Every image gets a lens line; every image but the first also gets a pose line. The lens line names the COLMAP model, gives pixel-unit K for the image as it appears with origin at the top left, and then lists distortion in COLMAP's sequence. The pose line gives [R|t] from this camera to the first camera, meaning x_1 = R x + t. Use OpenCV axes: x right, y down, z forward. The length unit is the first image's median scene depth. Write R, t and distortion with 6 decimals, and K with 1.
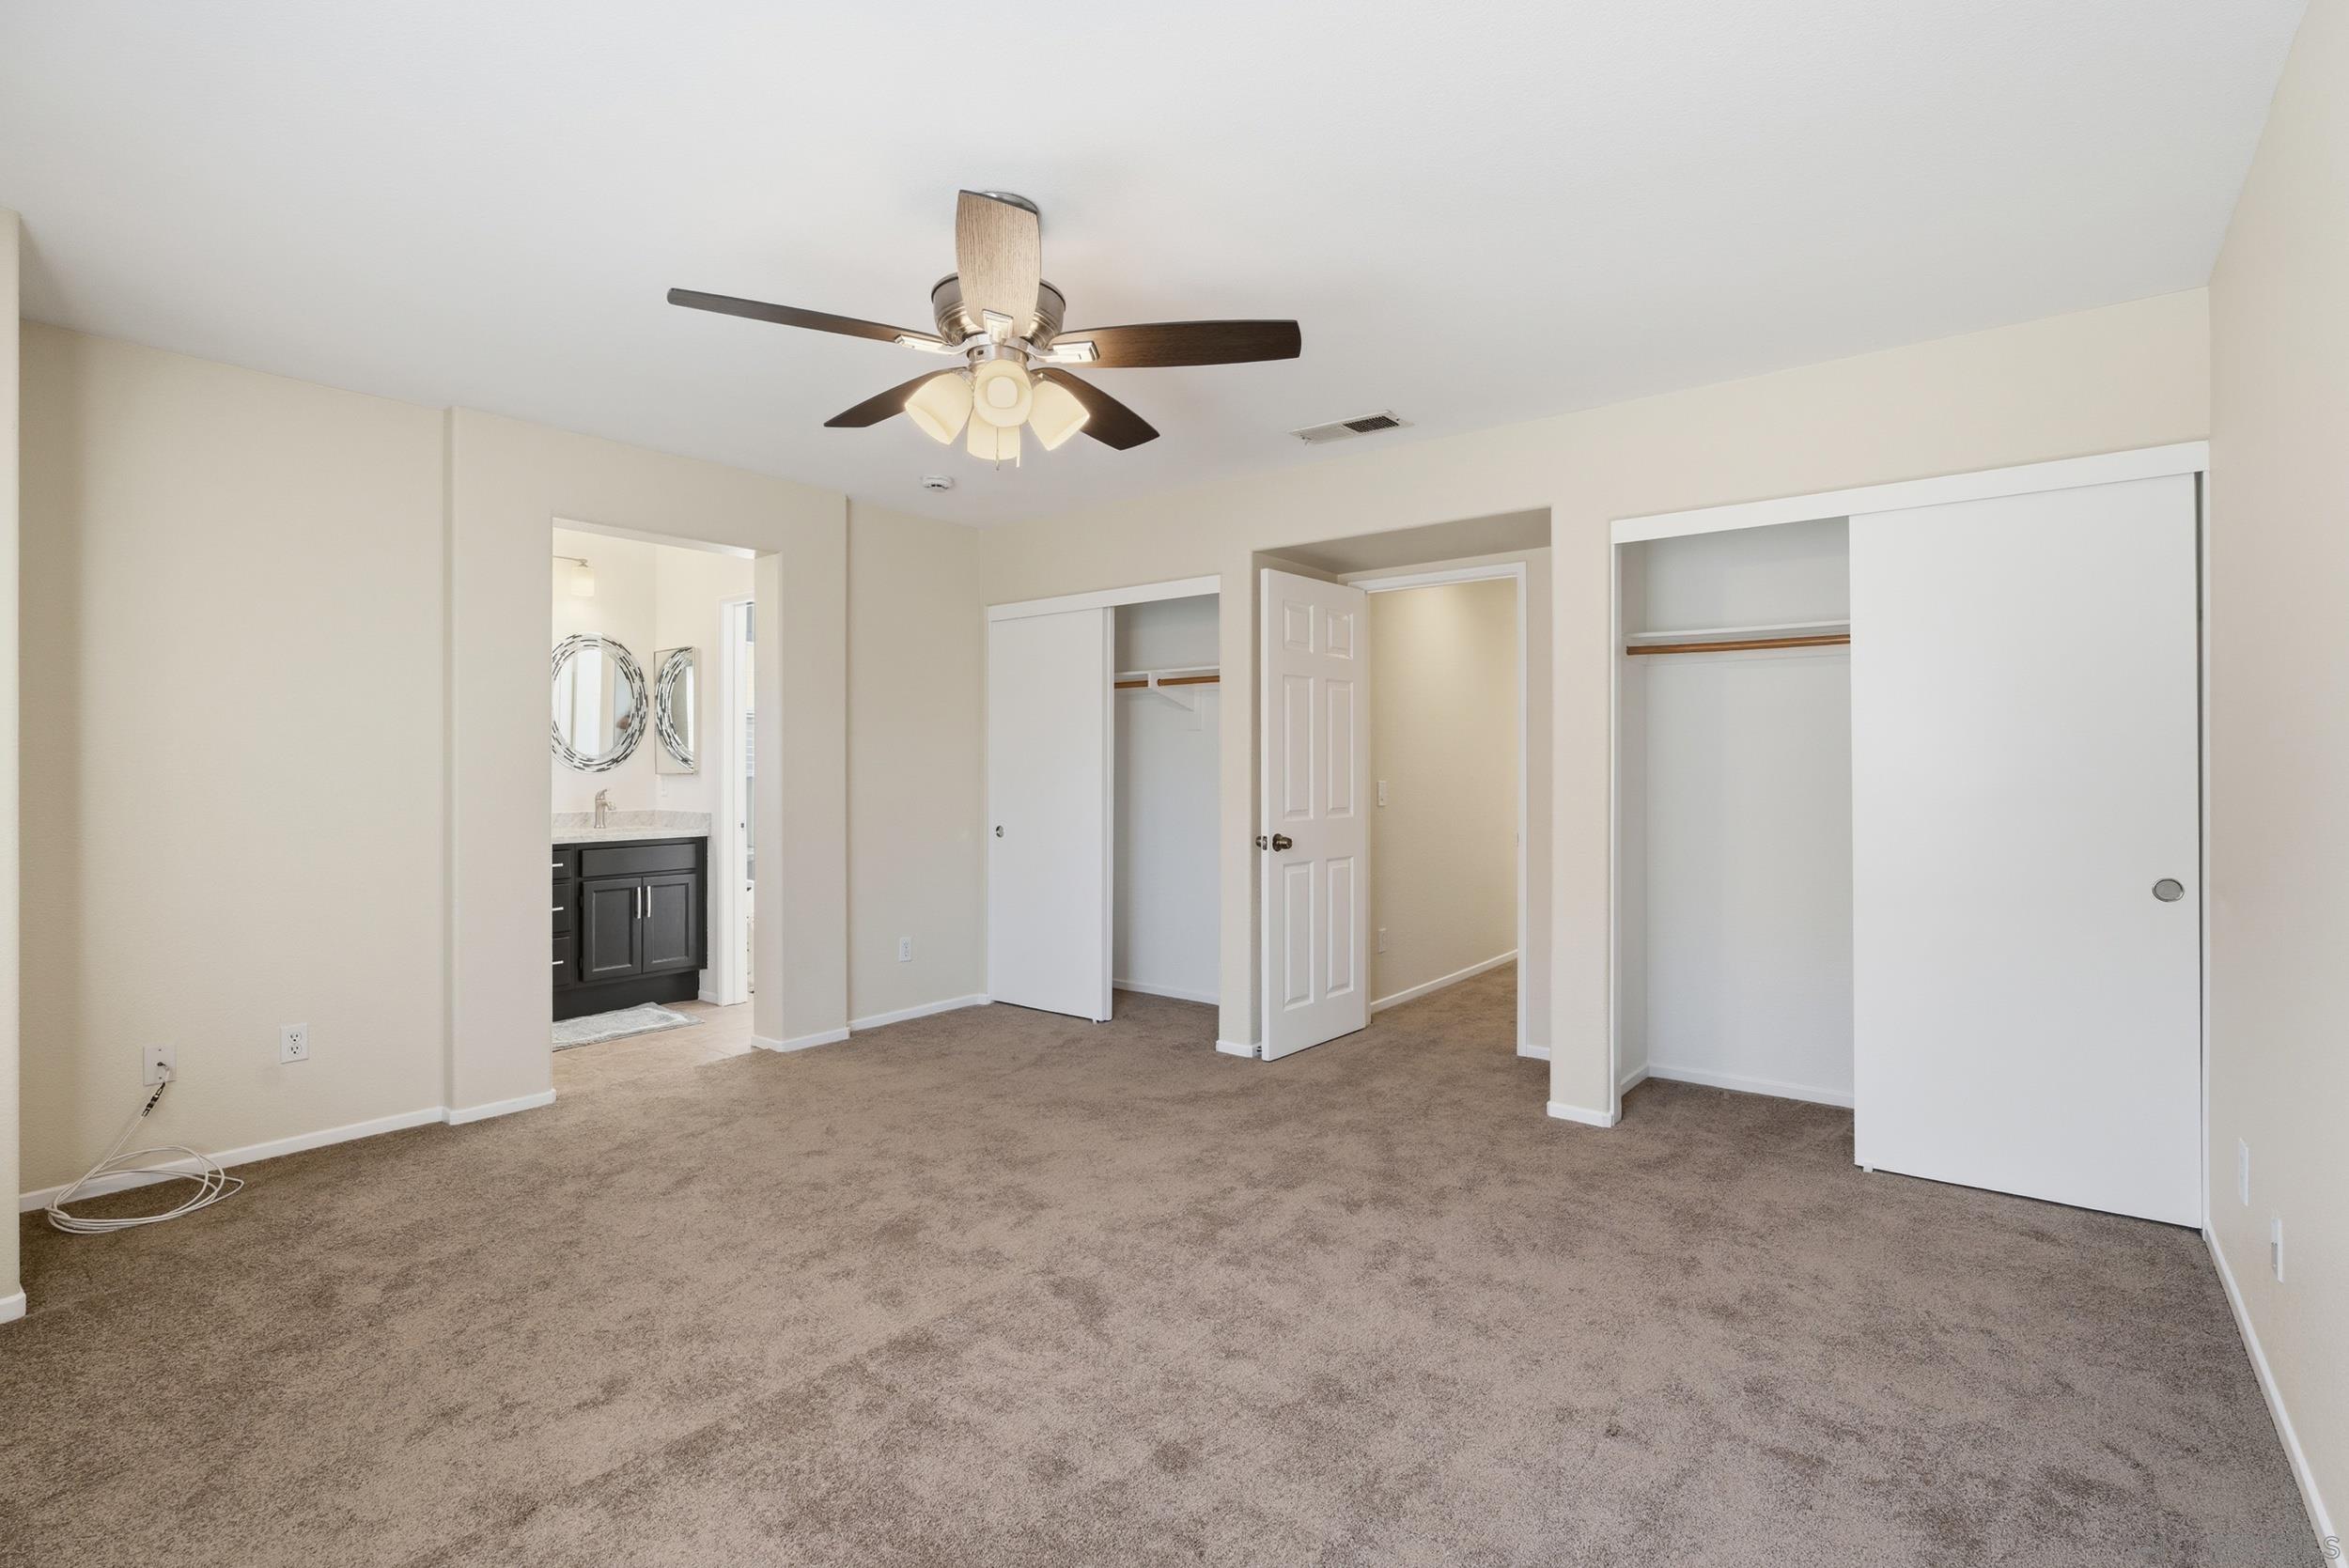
lens RADIAL K [[1075.4, 0, 1174.5], [0, 1075.4, 774.5], [0, 0, 1]] dist [-0.025557, 0.014034]
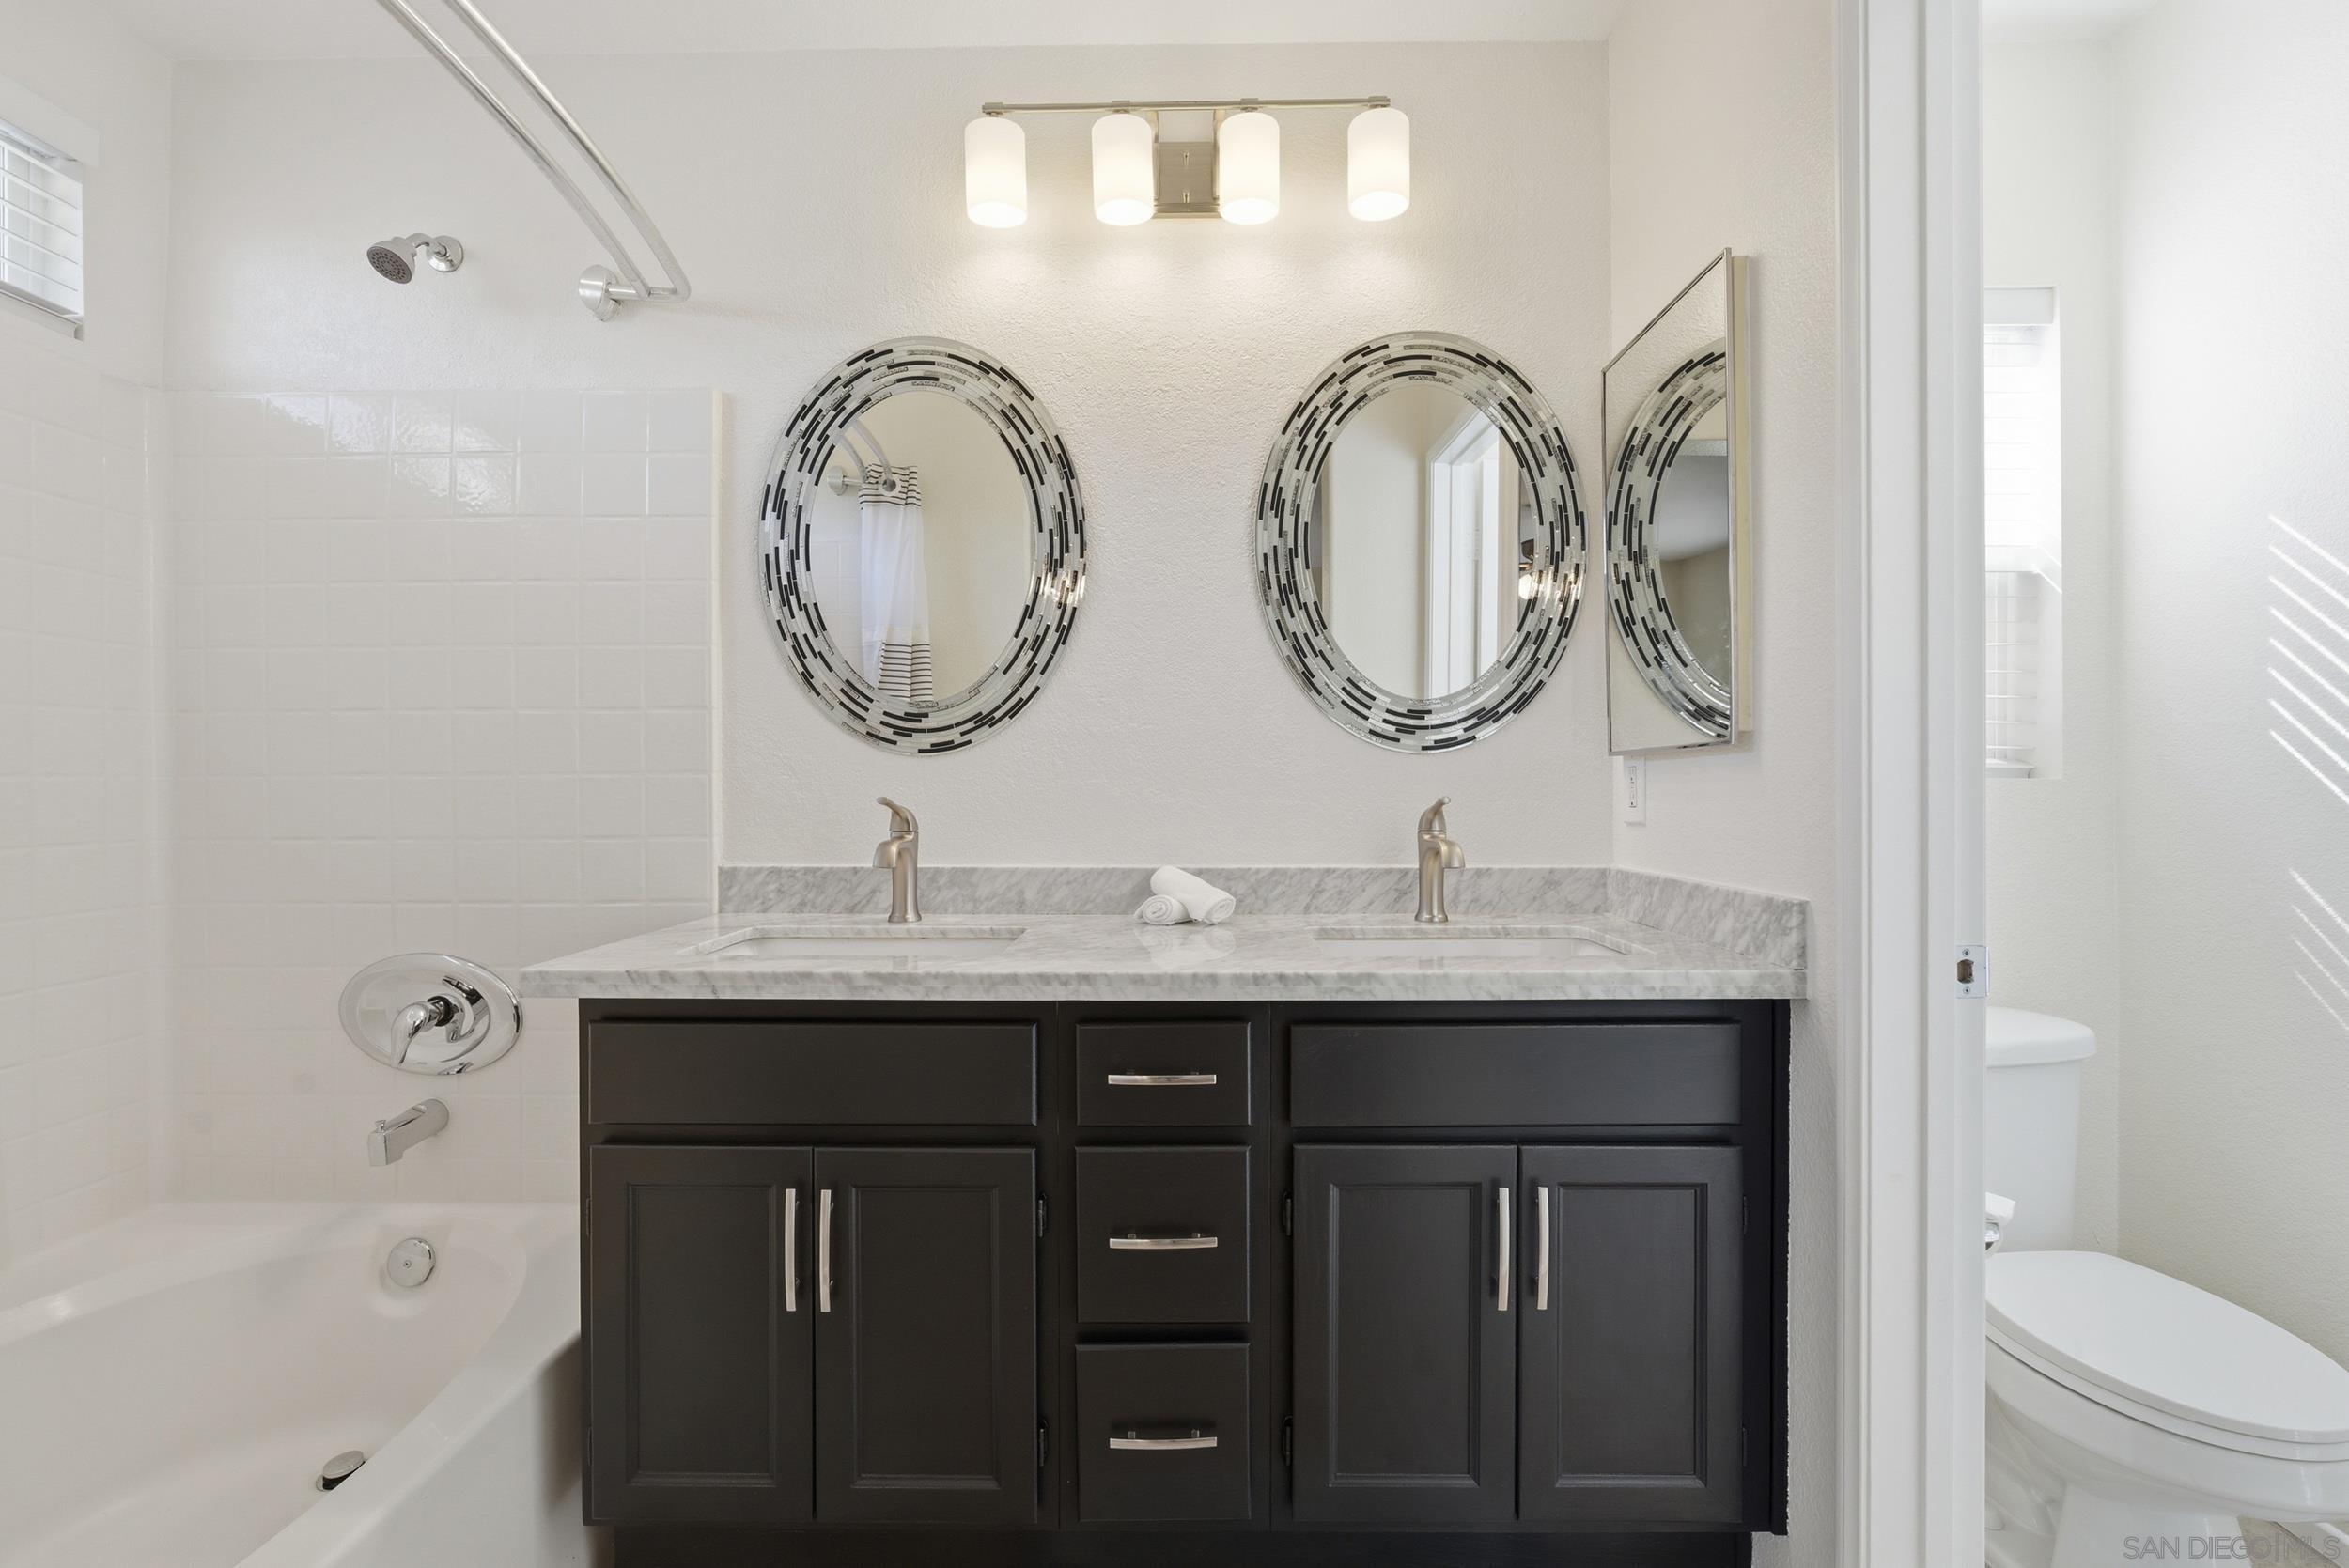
lens RADIAL K [[1075.4, 0, 1174.5], [0, 1075.4, 774.5], [0, 0, 1]] dist [-0.025557, 0.014034]
pose [[0.609620, -0.009218, -0.792640, -0.325285], [-0.001884, 0.999913, -0.013077, 0.010213], [0.792691, 0.009466, 0.609550, 0.733744]]
